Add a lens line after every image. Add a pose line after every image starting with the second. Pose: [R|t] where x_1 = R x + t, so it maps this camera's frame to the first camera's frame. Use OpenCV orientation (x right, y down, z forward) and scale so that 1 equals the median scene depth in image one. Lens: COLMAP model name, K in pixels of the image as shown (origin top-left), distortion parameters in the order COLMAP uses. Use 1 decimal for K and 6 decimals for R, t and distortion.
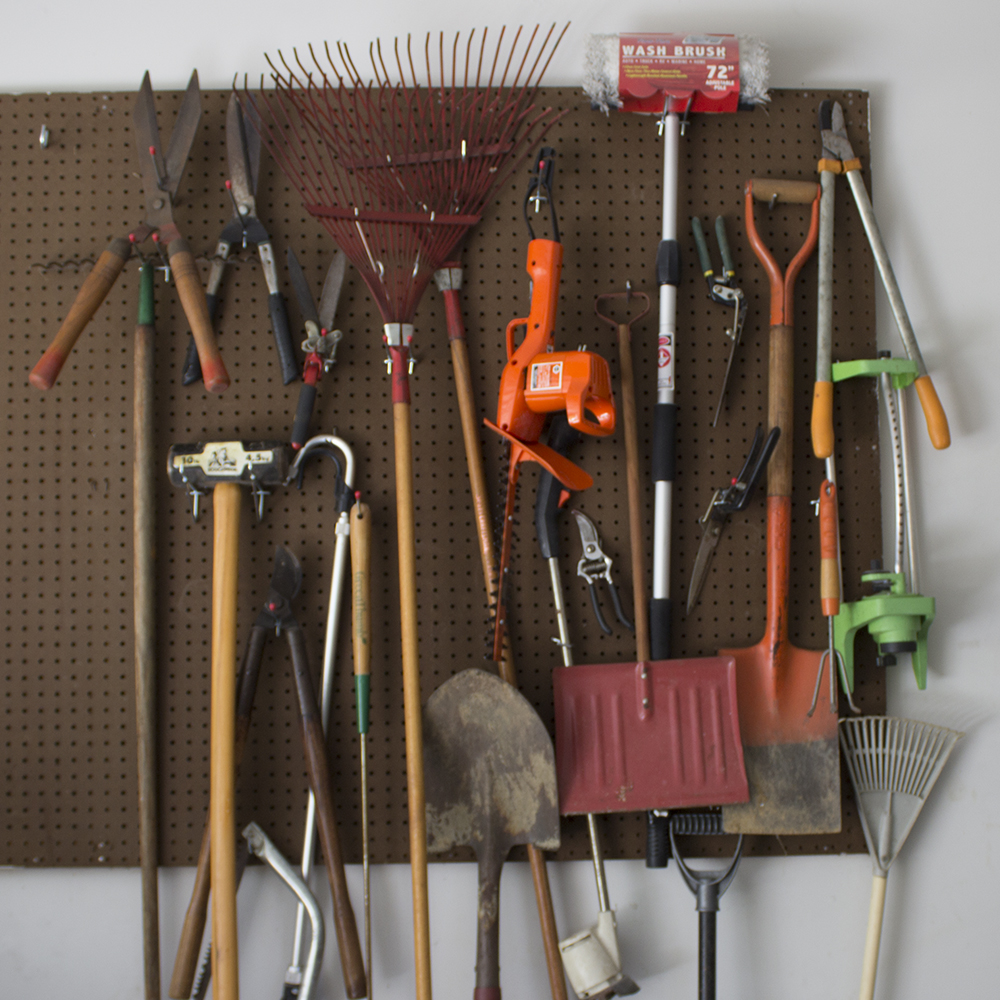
lens RADIAL K [[2018.4, 0, 583.0], [0, 2018.4, 523.8], [0, 0, 1]] dist [-0.204929, 0.000000]
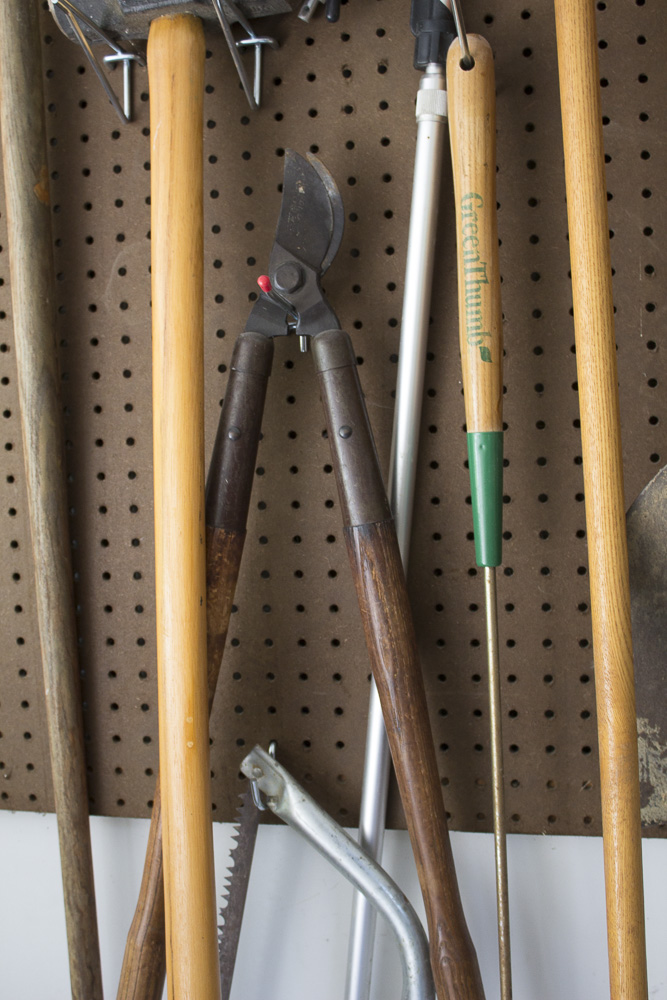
lens RADIAL K [[1213.6, 0, 326.5], [0, 1213.6, 499.3], [0, 0, 1]] dist [-0.047368, 0.000000]
pose [[0.961576, -0.005440, -0.274486, -0.069403], [0.053295, 0.984483, 0.167191, 0.042976], [0.269317, -0.175395, 0.946945, 0.729799]]
